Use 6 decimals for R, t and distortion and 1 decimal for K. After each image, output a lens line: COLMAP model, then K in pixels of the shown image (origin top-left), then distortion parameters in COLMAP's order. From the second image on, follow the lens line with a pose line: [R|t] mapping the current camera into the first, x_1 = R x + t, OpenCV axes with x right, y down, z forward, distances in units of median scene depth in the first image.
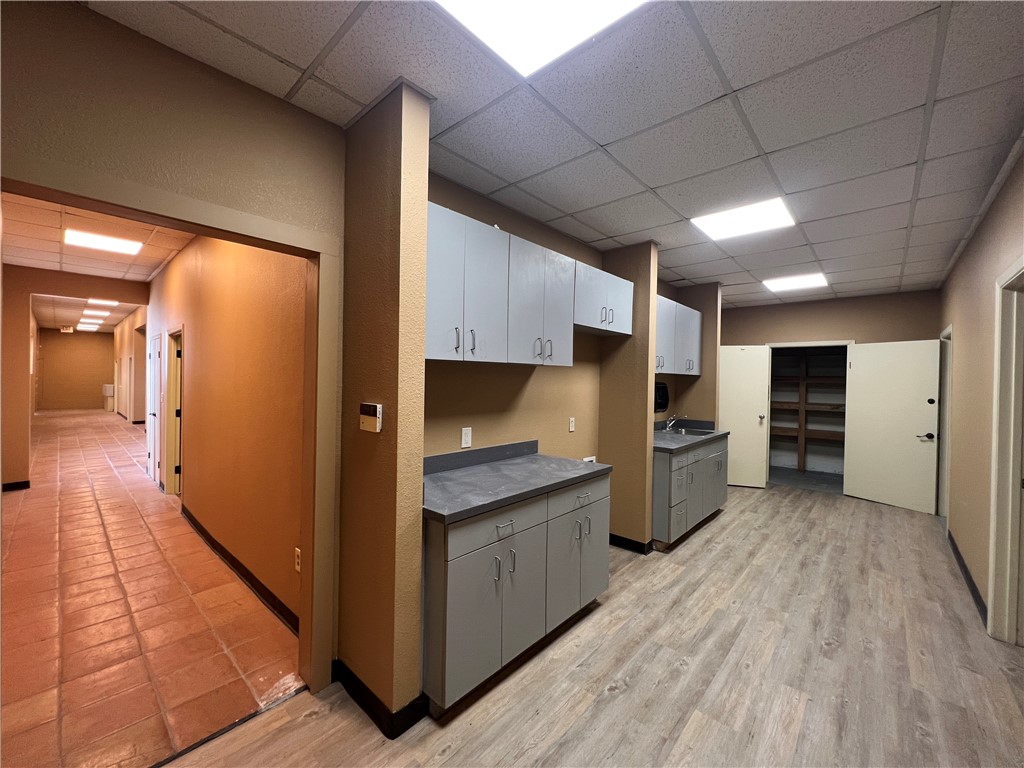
lens RADIAL K [[408.7, 0, 509.9], [0, 408.7, 382.6], [0, 0, 1]] dist [0.000296, 0.000572]
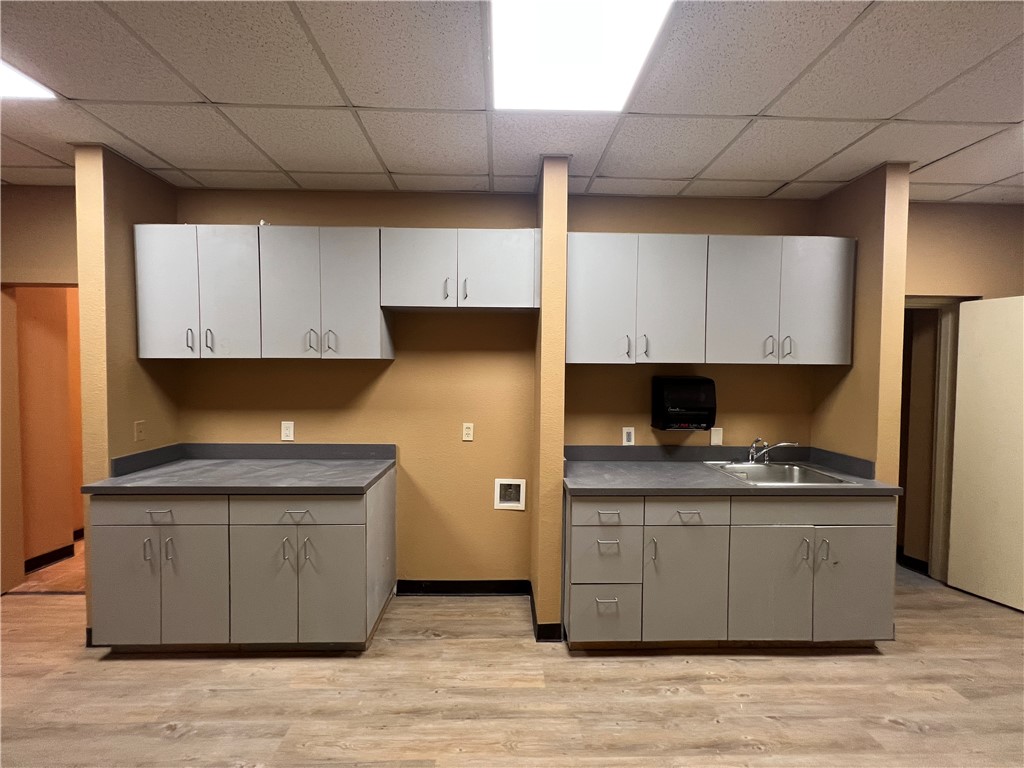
lens RADIAL K [[408.7, 0, 509.4], [0, 408.7, 383.2], [0, 0, 1]] dist [0.000296, 0.000572]
pose [[0.691521, 0.010427, -0.722281, 0.901674], [-0.001306, 0.999912, 0.013184, -0.001168], [0.722355, -0.008174, 0.691474, 0.603671]]
